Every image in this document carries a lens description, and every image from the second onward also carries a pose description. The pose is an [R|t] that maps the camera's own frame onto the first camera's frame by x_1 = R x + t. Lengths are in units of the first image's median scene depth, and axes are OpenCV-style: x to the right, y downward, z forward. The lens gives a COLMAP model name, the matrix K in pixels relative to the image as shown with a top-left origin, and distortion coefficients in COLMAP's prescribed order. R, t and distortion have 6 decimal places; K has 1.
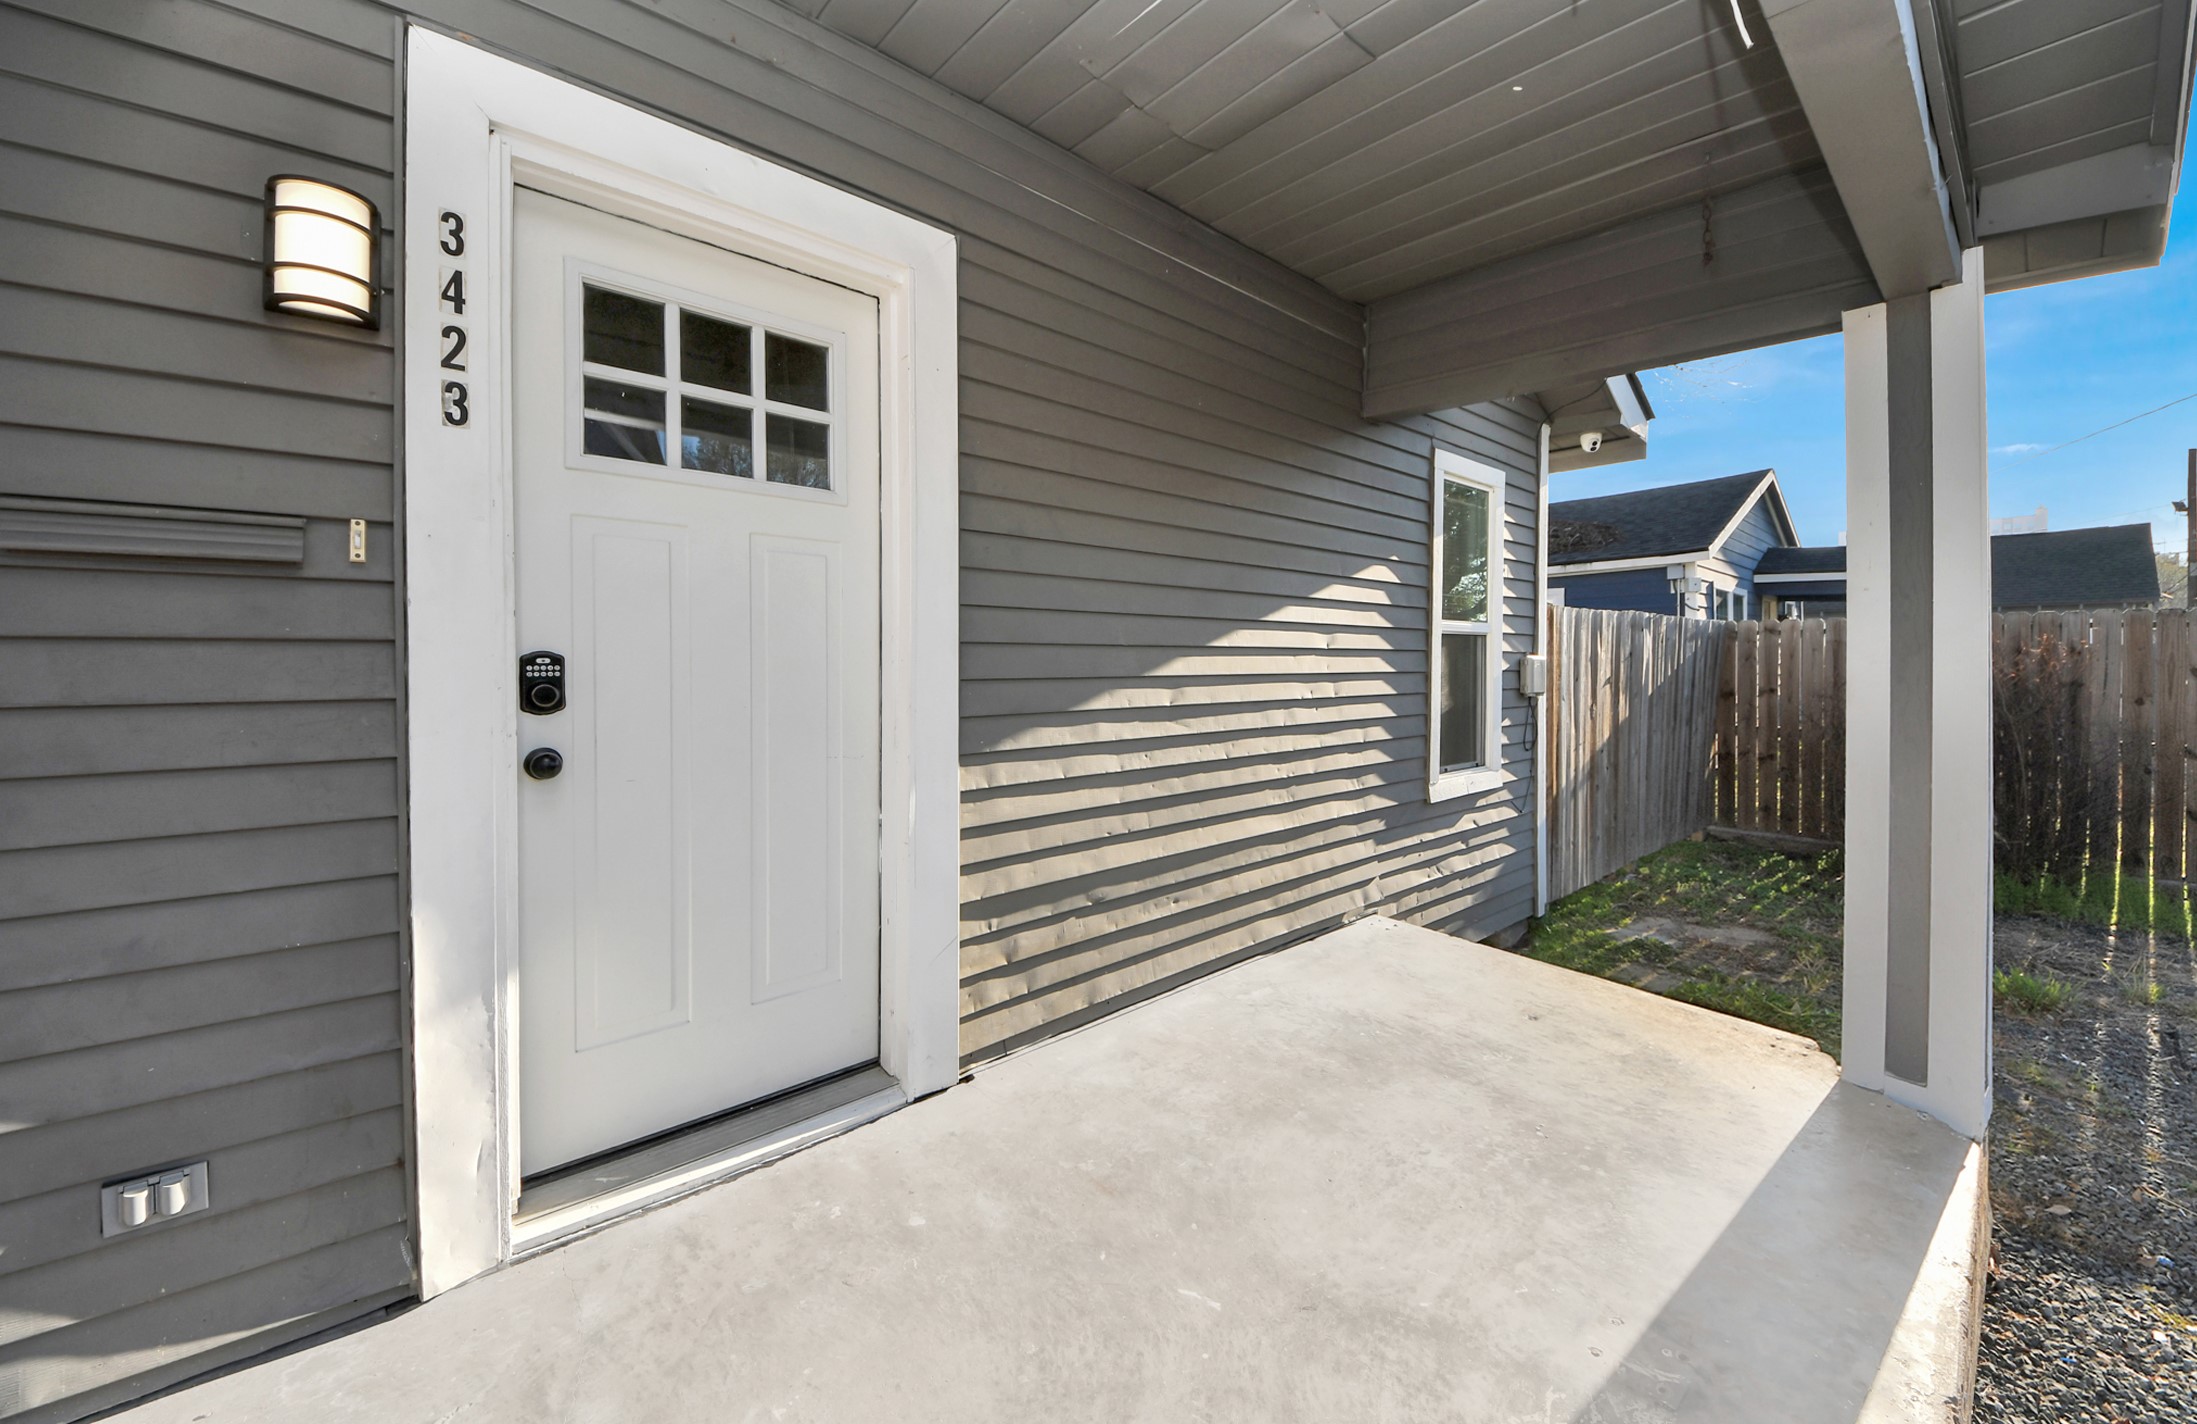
lens RADIAL K [[809.0, 0, 1101.5], [0, 809.0, 674.7], [0, 0, 1]] dist [0.000004, -0.007547]
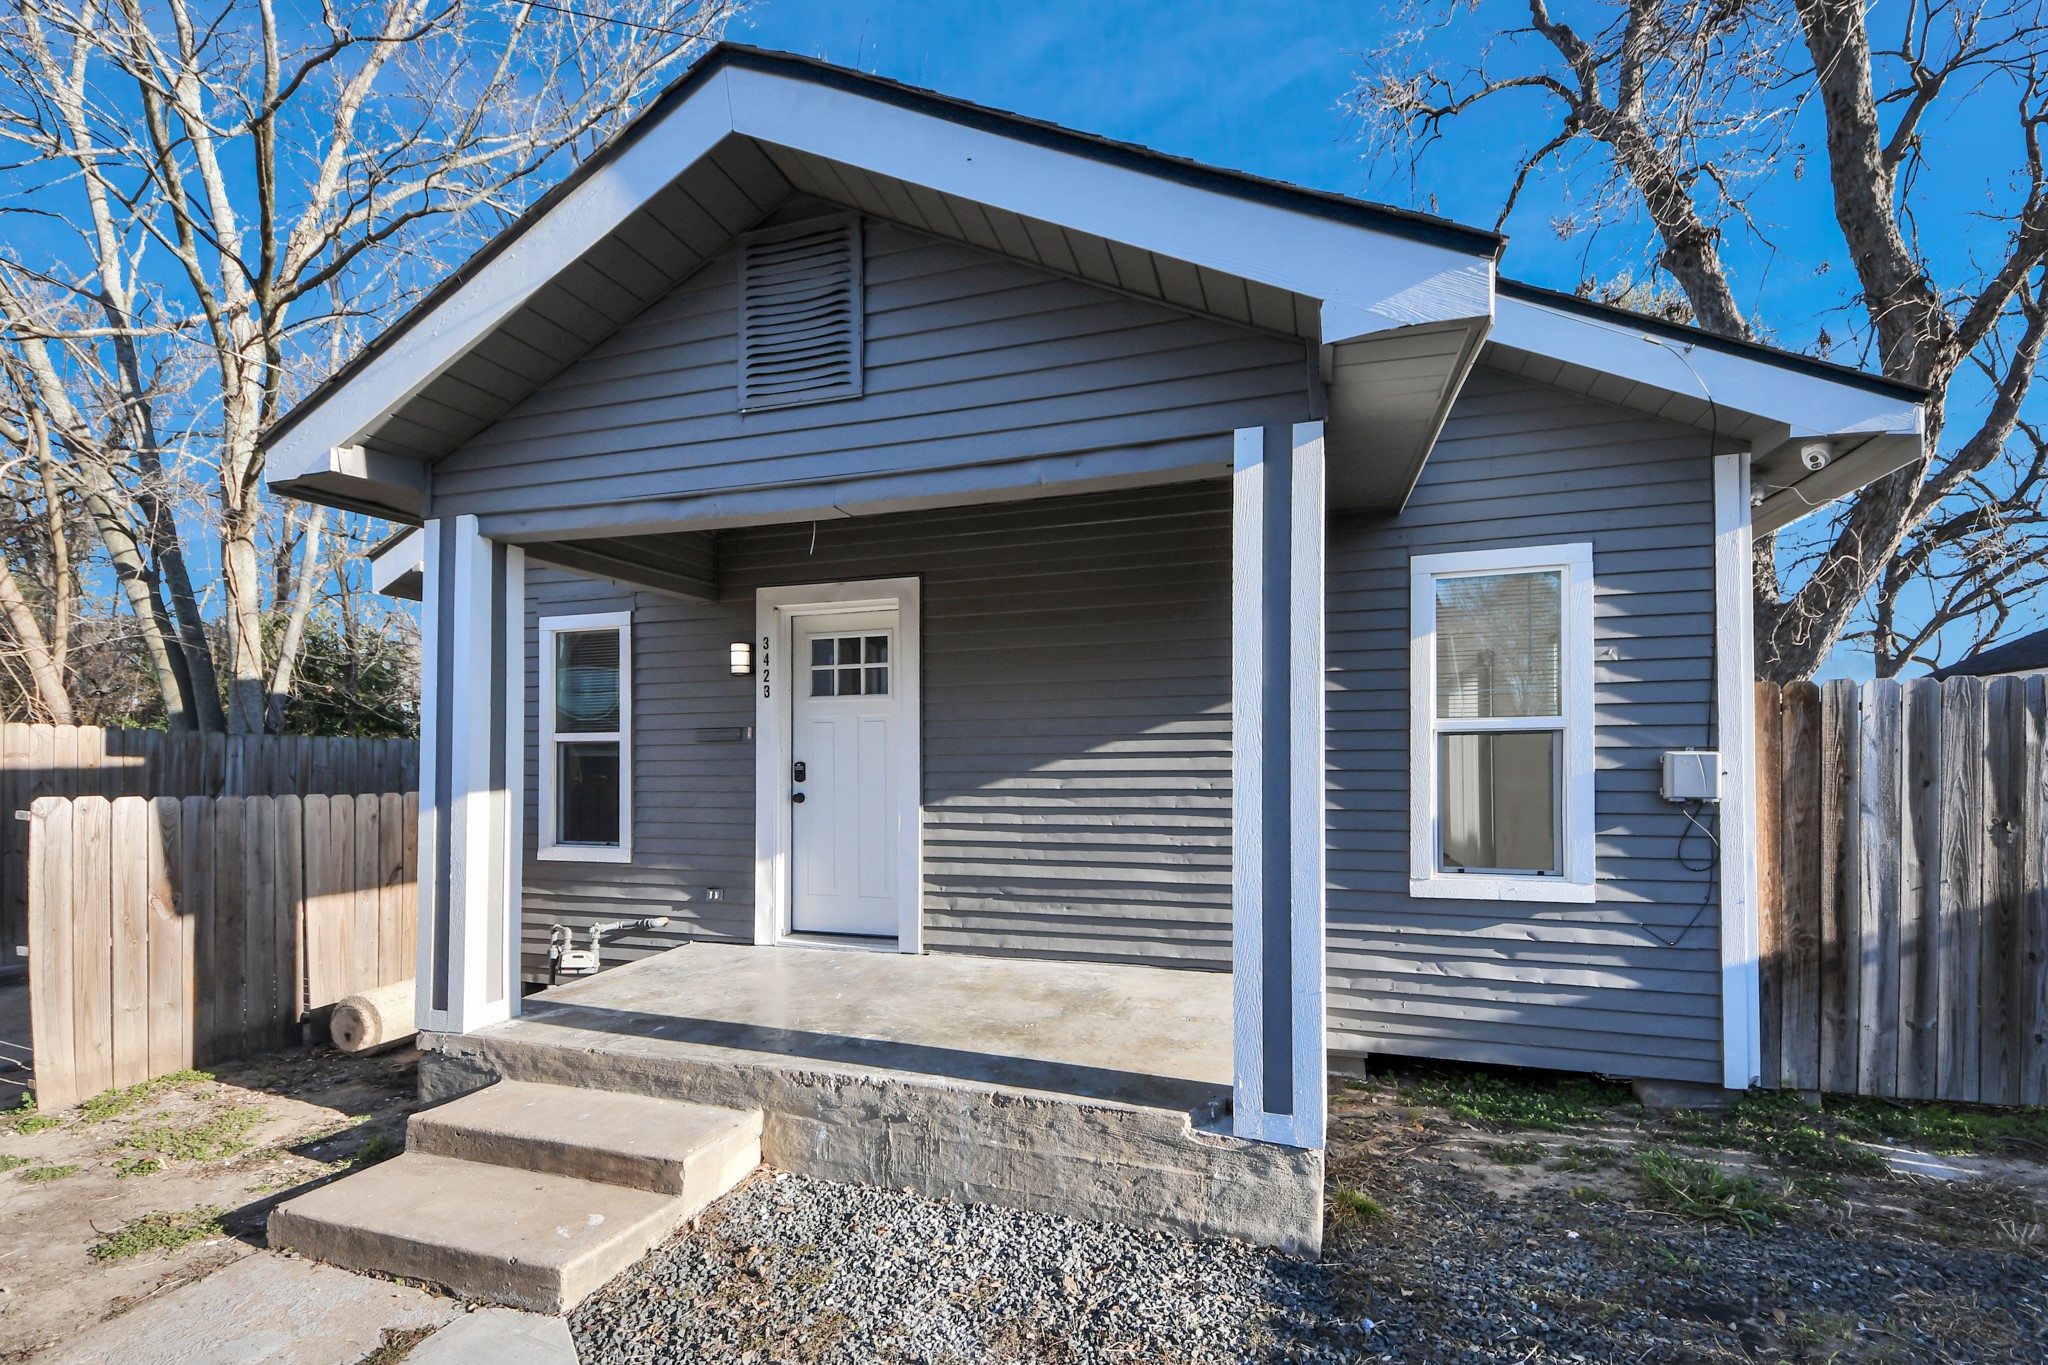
lens RADIAL K [[819.1, 0, 1027.9], [0, 819.1, 786.0], [0, 0, 1]] dist [0.000184, 0.000000]
pose [[0.533717, -0.001052, -0.845663, 1.760696], [-0.012763, 0.999875, -0.009299, 0.057487], [0.845567, 0.015756, 0.533637, 0.042897]]
